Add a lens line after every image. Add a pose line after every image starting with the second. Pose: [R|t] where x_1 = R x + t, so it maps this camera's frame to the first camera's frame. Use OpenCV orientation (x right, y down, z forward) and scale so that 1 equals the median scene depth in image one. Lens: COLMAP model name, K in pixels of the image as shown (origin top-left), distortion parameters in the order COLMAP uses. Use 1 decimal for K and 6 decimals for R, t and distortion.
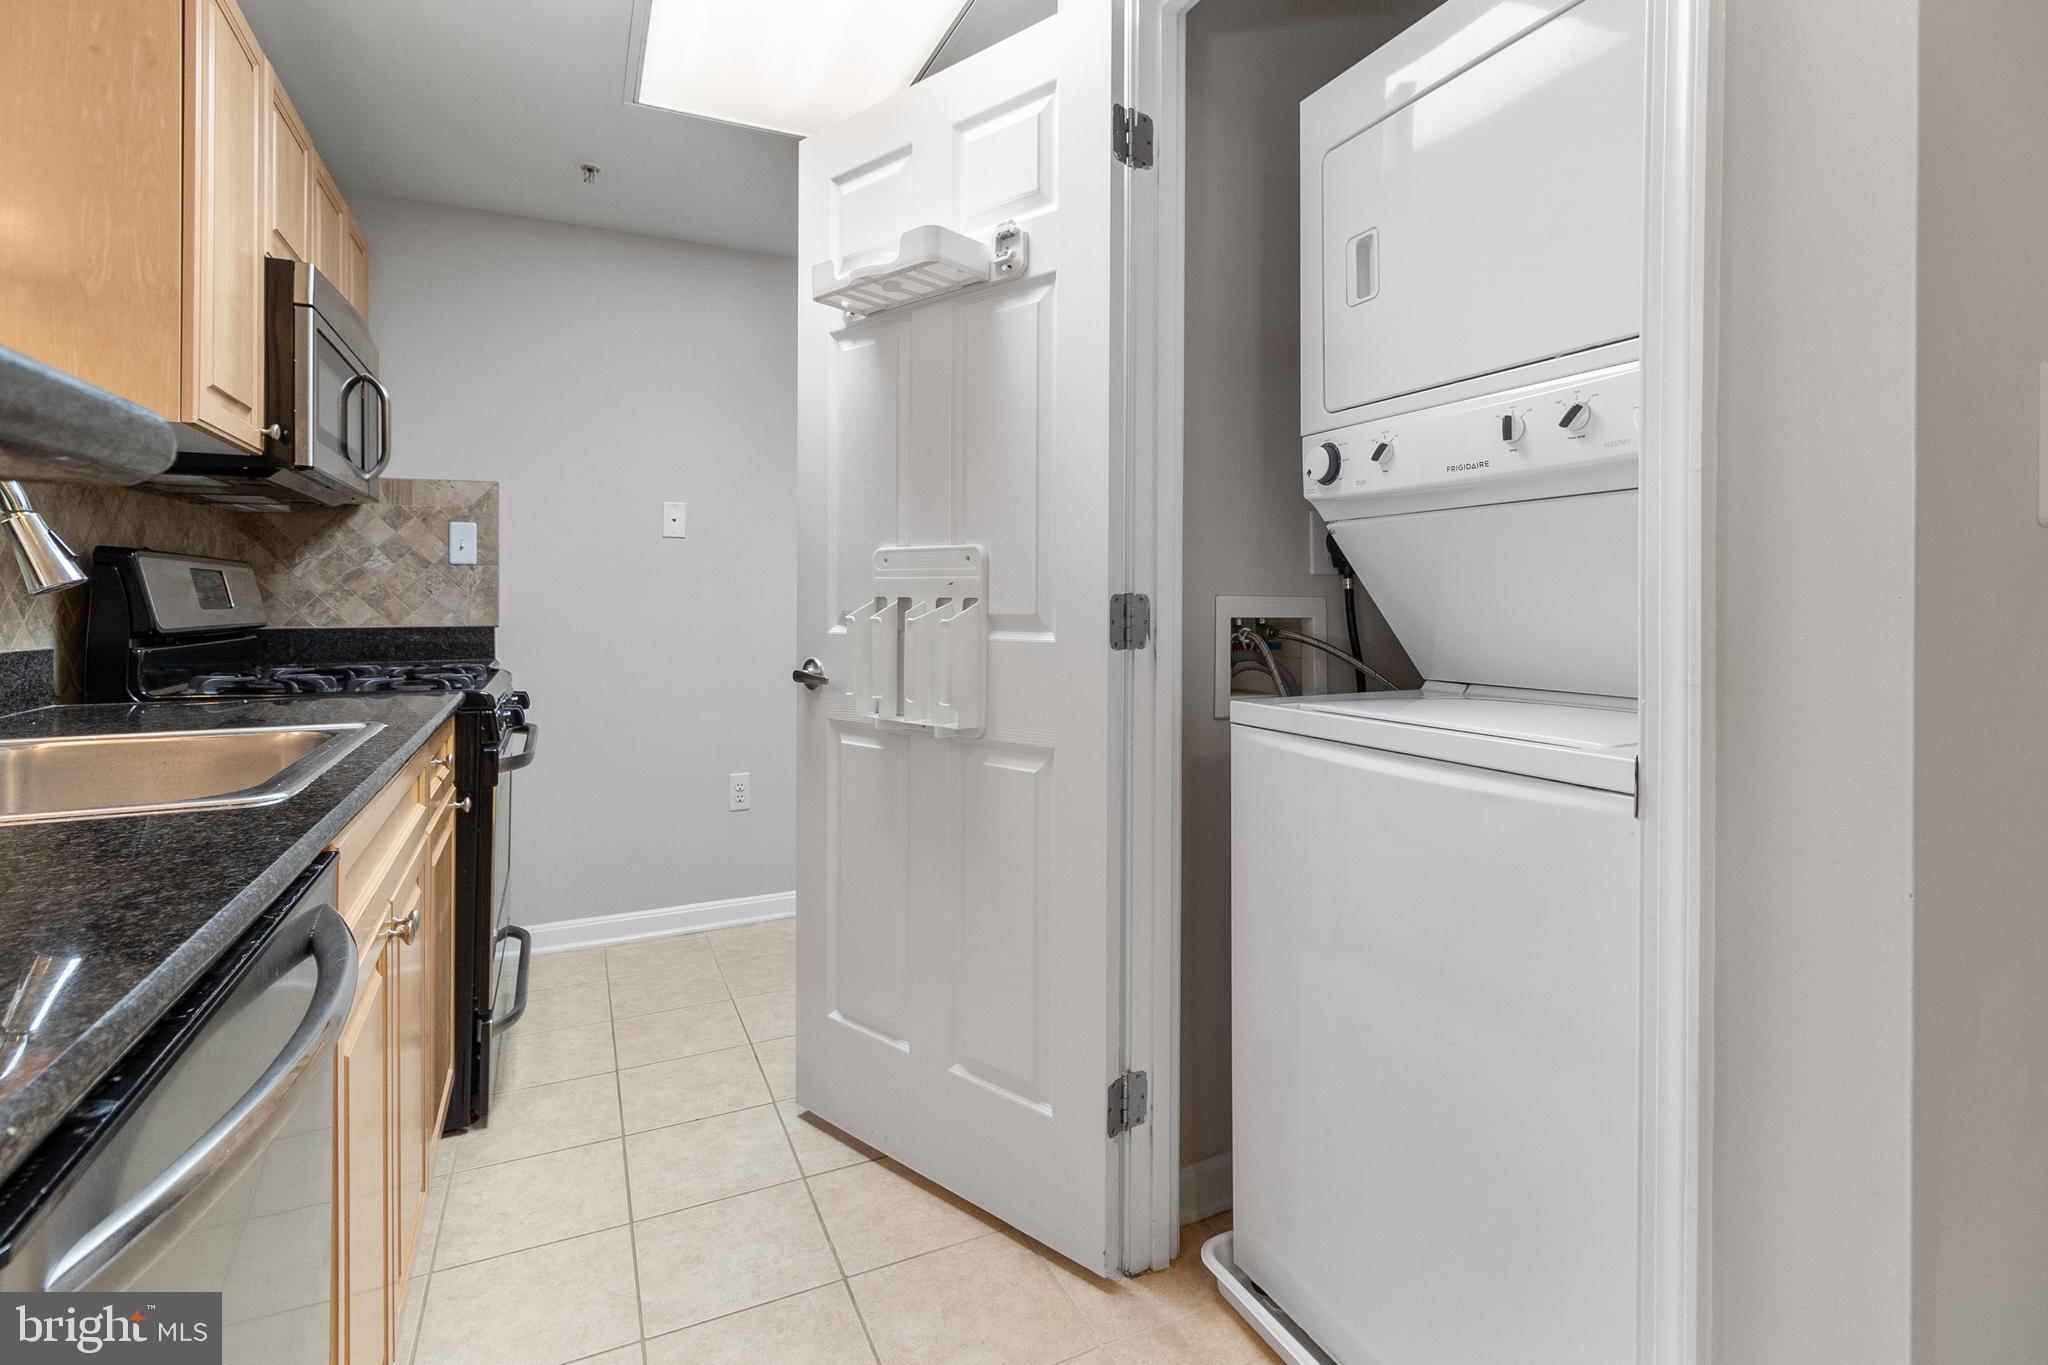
lens RADIAL K [[964.5, 0, 1022.5], [0, 964.5, 597.4], [0, 0, 1]] dist [0.000653, -0.000797]
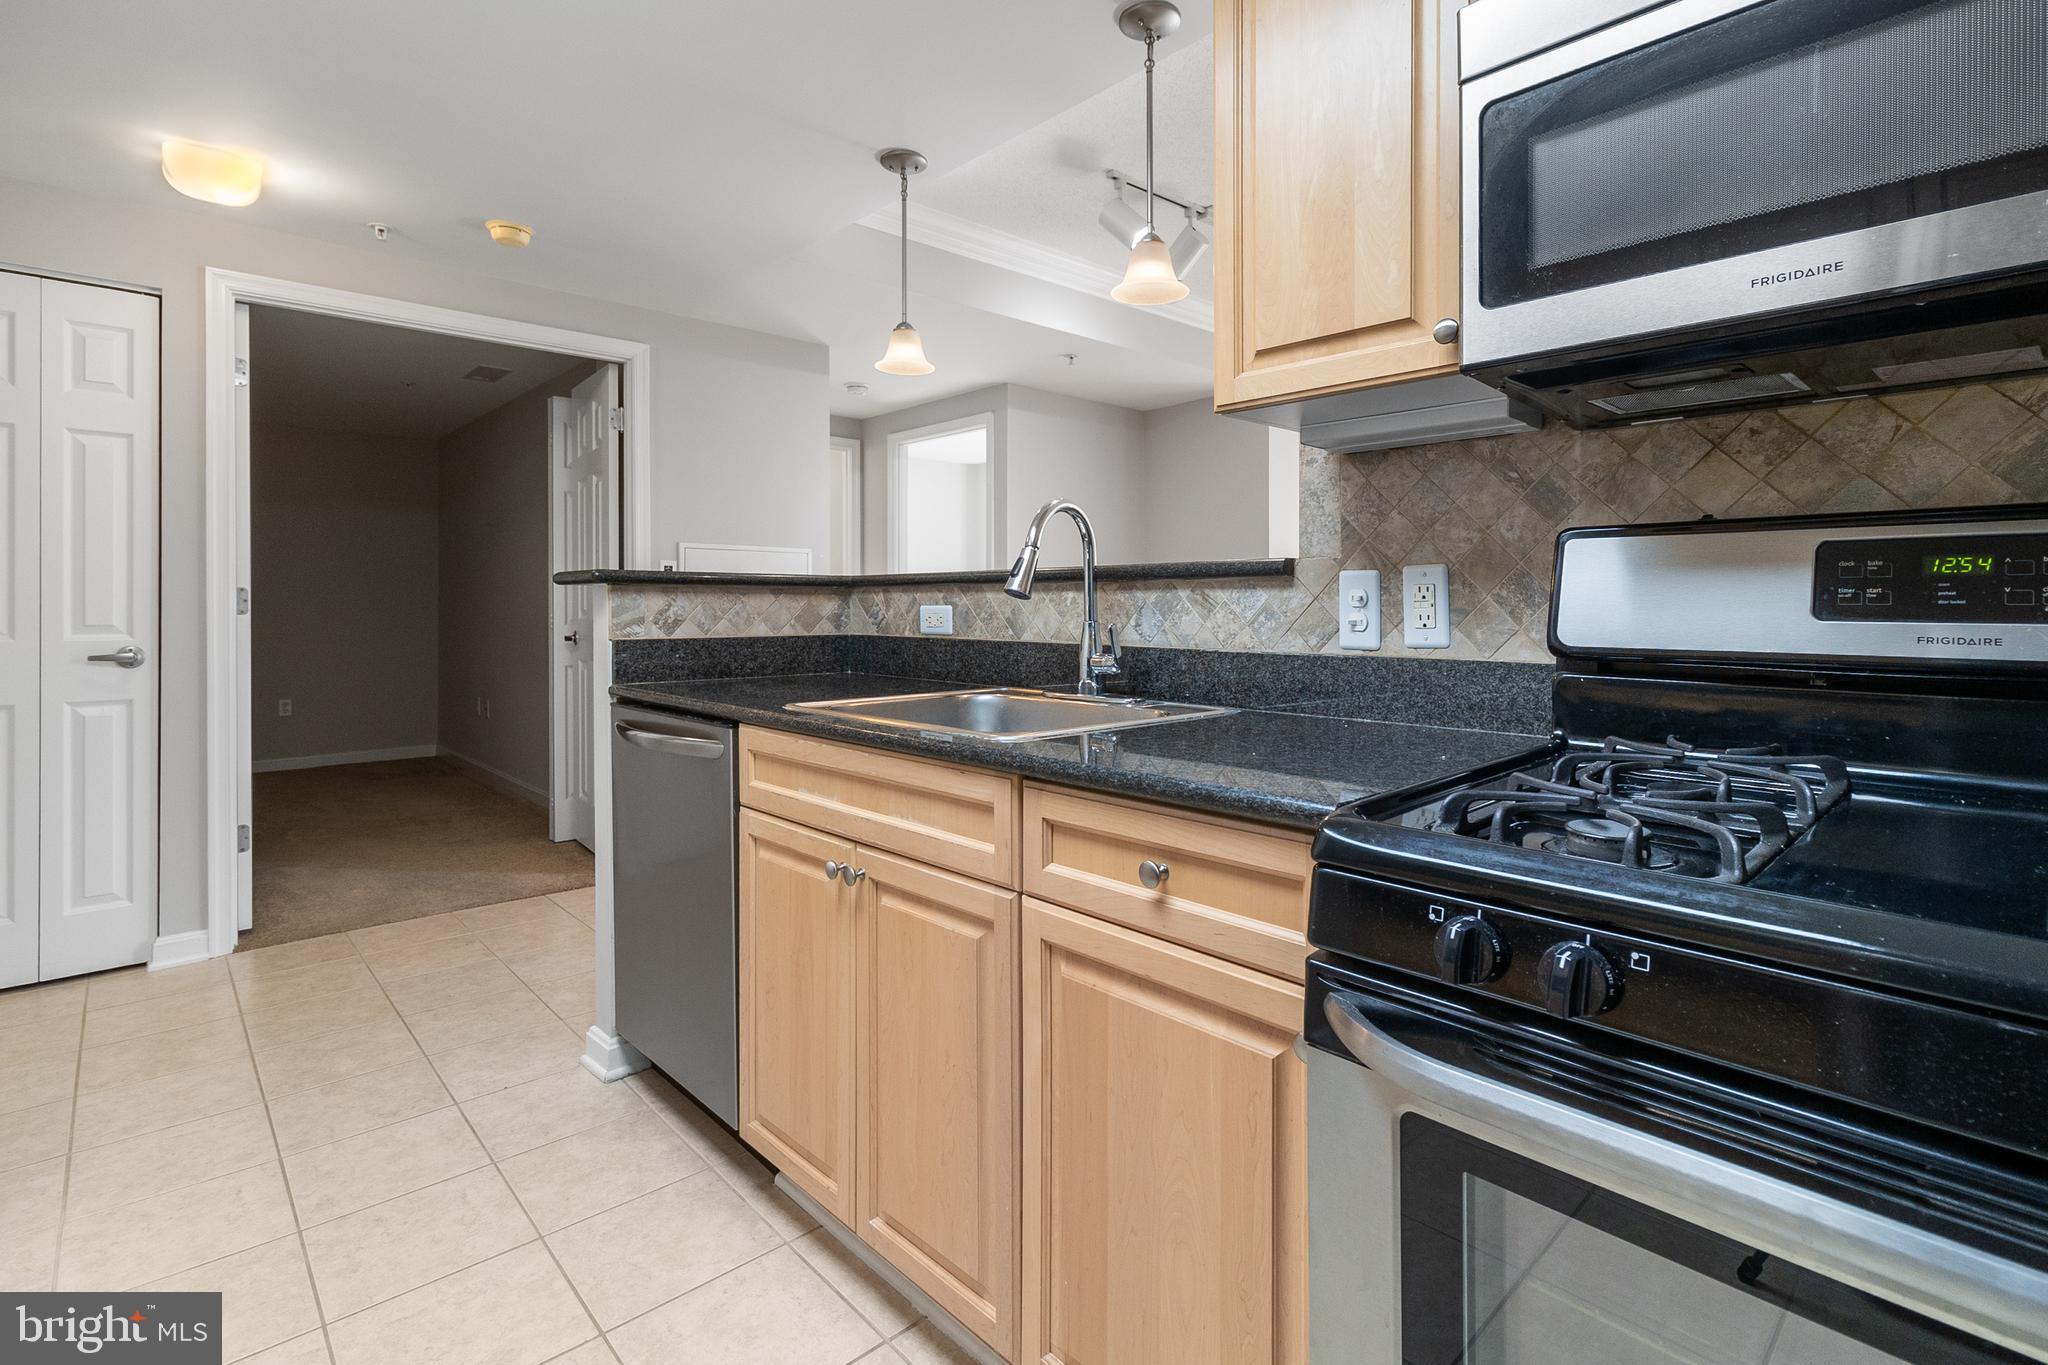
lens RADIAL K [[964.5, 0, 1050.6], [0, 964.5, 598.5], [0, 0, 1]] dist [0.000653, -0.000797]
pose [[-0.951423, -0.000398, -0.307887, -0.297320], [0.001432, 0.999983, -0.005717, 0.002696], [0.307884, -0.005880, -0.951406, 1.301776]]
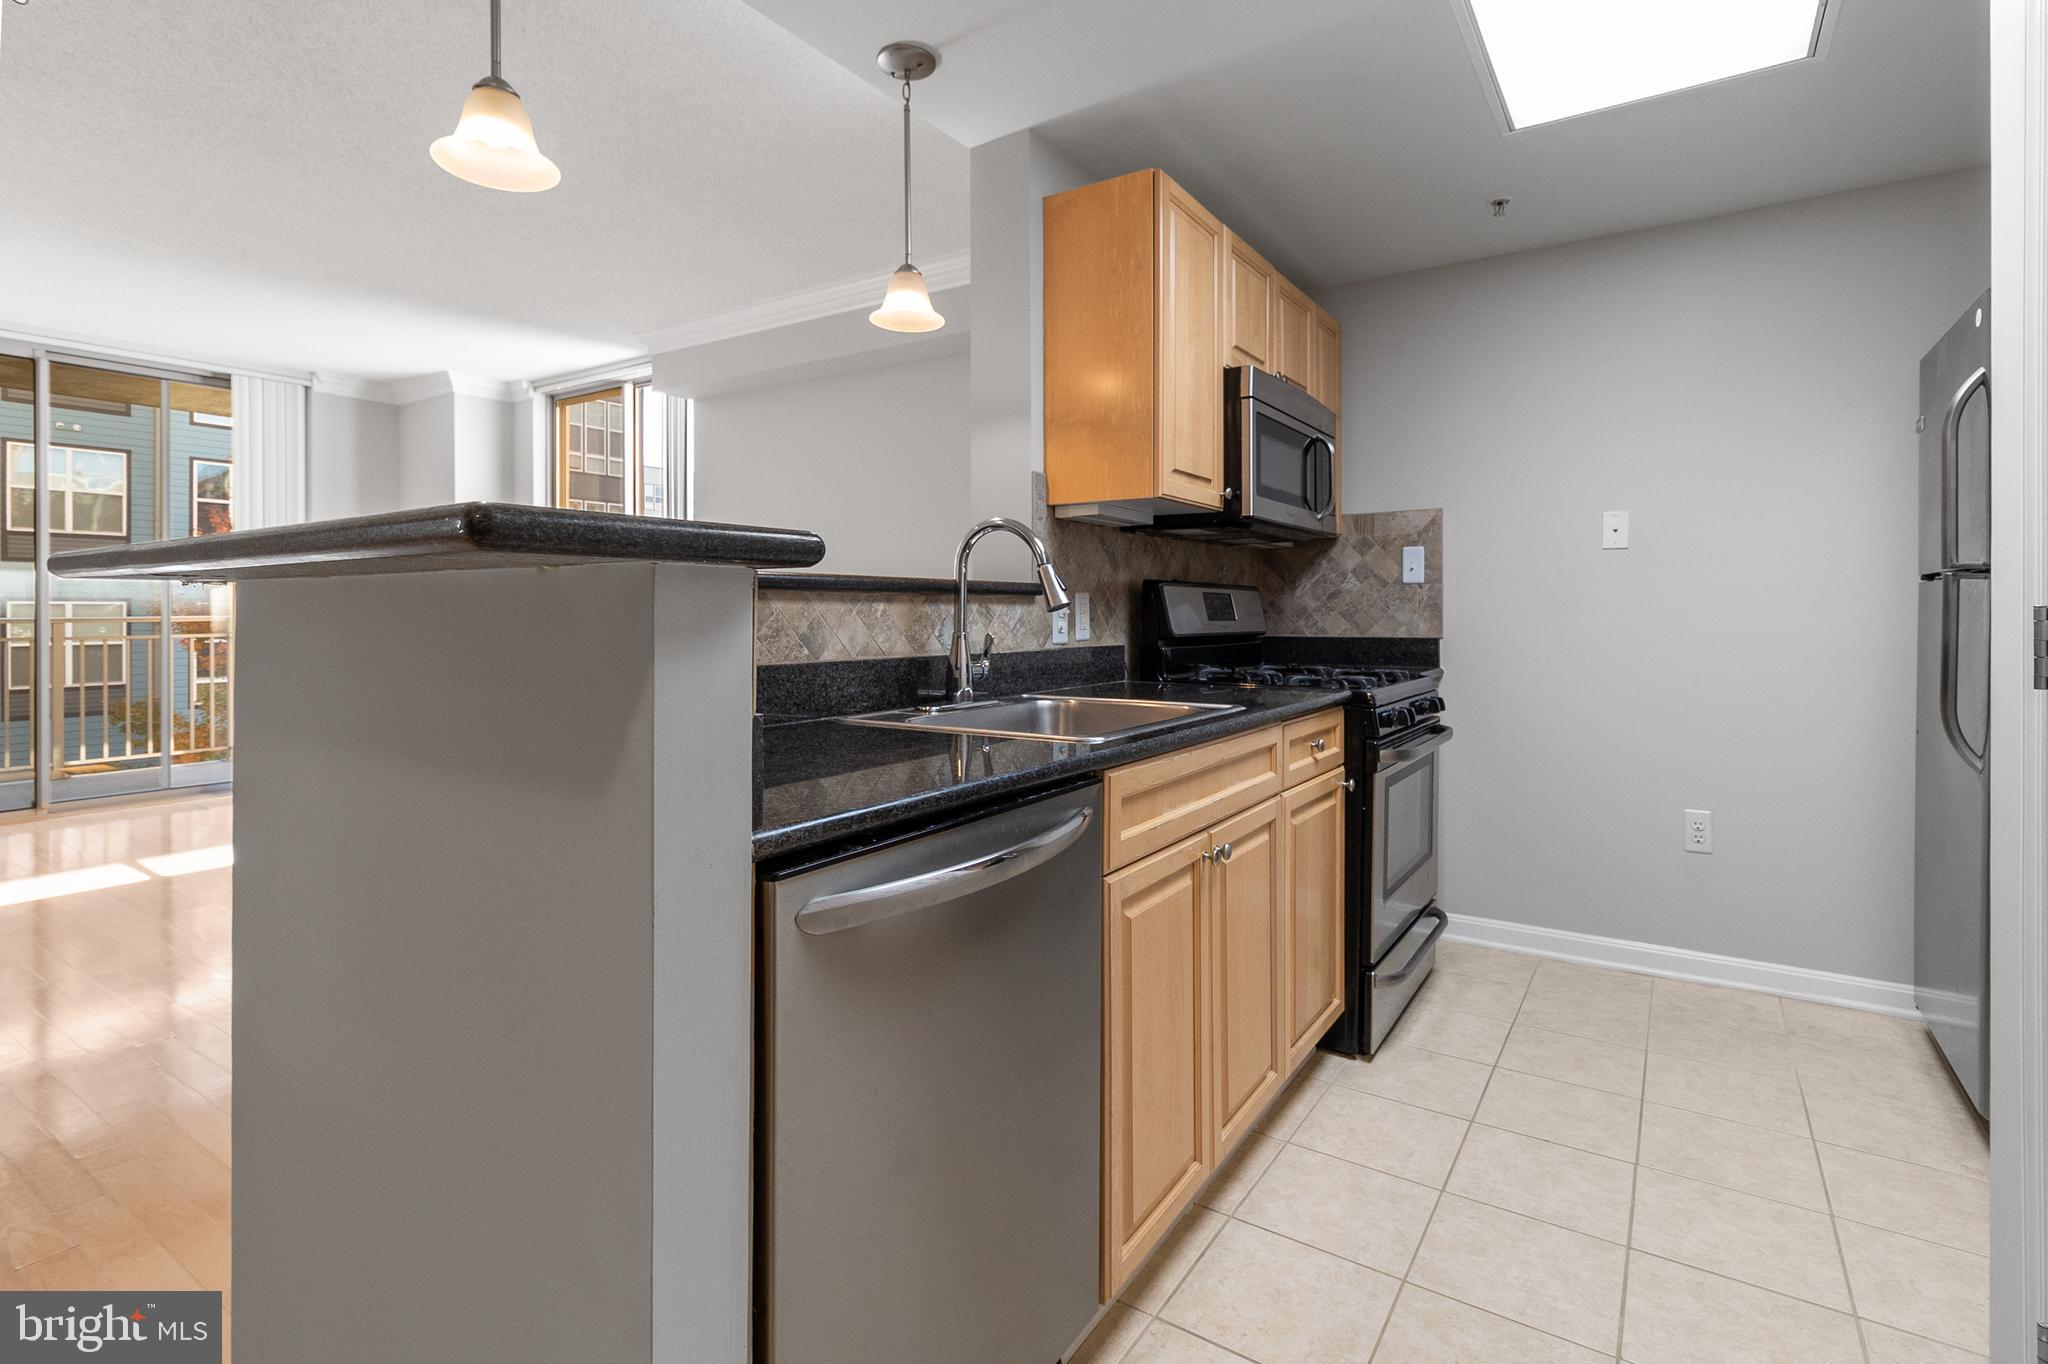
lens RADIAL K [[964.5, 0, 1050.6], [0, 964.5, 607.1], [0, 0, 1]] dist [0.000653, -0.000797]
pose [[0.525068, -0.006772, -0.851034, 0.234027], [0.001972, 0.999975, -0.006740, 0.000852], [0.851058, 0.001860, 0.525068, 0.047088]]
